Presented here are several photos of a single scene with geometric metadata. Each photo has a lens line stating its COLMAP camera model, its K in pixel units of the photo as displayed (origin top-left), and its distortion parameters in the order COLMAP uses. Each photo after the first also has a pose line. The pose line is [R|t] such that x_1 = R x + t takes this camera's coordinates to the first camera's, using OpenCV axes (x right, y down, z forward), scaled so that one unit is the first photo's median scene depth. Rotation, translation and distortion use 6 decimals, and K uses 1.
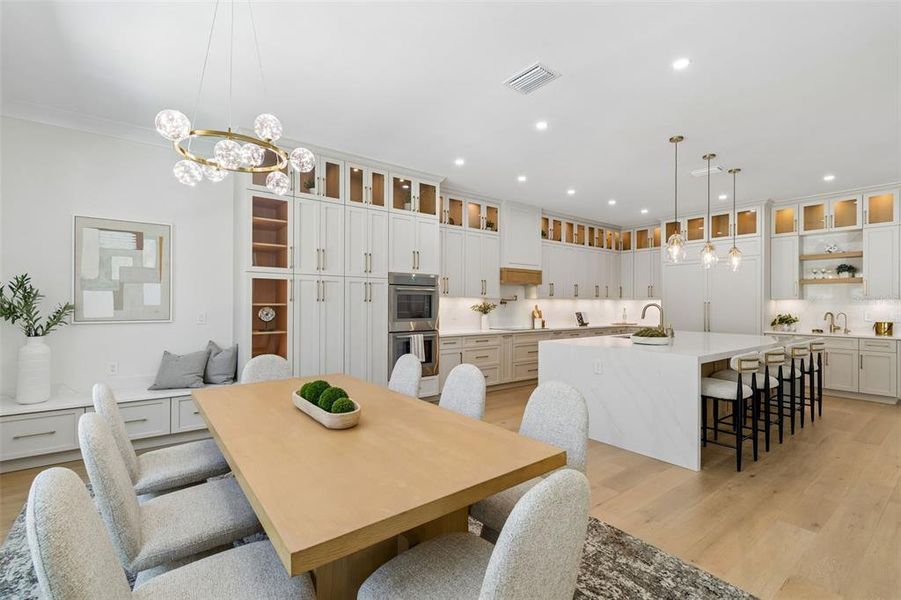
lens RADIAL K [[393.4, 0, 447.6], [0, 393.4, 302.7], [0, 0, 1]] dist [0.001442, -0.000022]
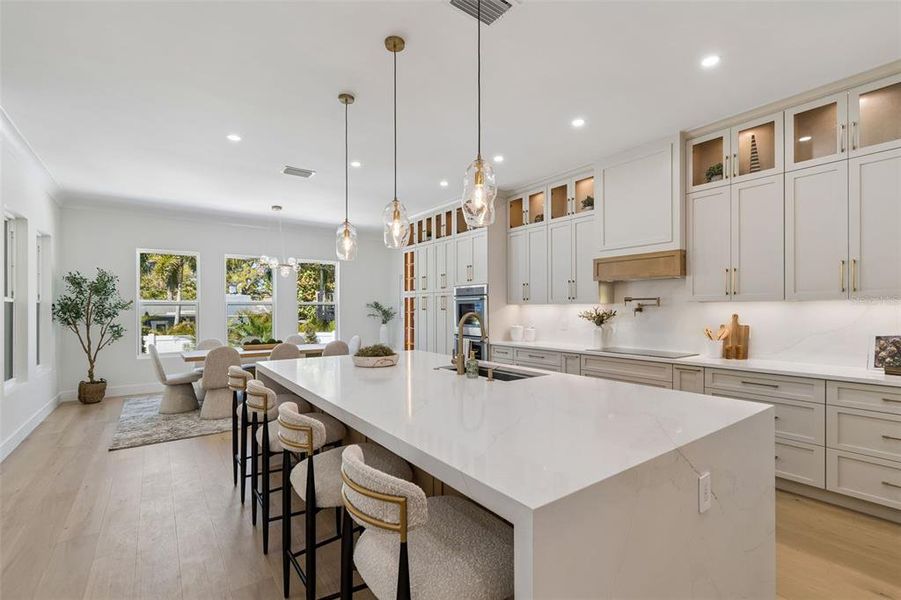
lens RADIAL K [[400.4, 0, 450.8], [0, 400.4, 308.1], [0, 0, 1]] dist [0.002164, -0.000252]
pose [[0.001750, -0.005838, -0.999981, 0.878473], [0.006369, 0.999963, -0.005826, -0.001014], [0.999978, -0.006358, 0.001787, 0.774186]]
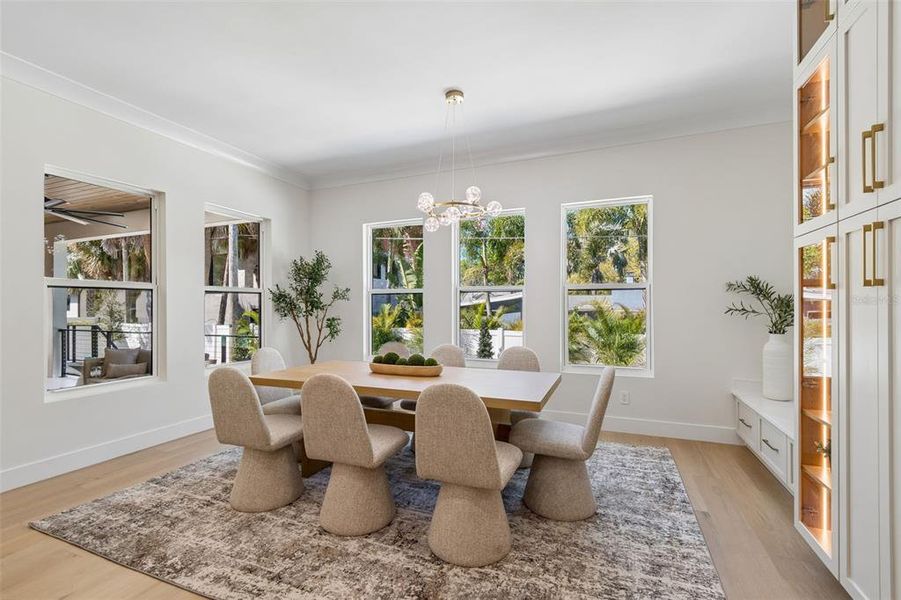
lens RADIAL K [[400.3, 0, 449.2], [0, 400.3, 301.1], [0, 0, 1]] dist [-0.004341, -0.000588]
pose [[-0.850909, -0.006627, -0.525271, 0.105006], [0.002932, 0.999845, -0.017363, 0.009681], [0.525305, -0.016314, -0.850758, 0.770490]]
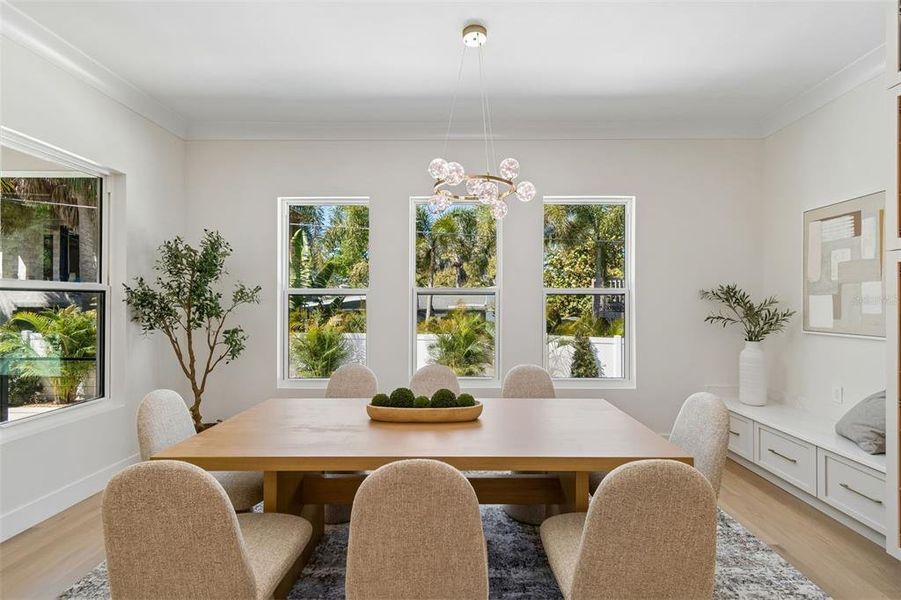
lens RADIAL K [[413.0, 0, 461.4], [0, 413.0, 298.8], [0, 0, 1]] dist [-0.001741, -0.000134]
pose [[-0.593000, -0.010837, -0.805130, 0.155287], [-0.000733, 0.999916, -0.012918, -0.006520], [0.805202, -0.007070, -0.592958, 0.548416]]
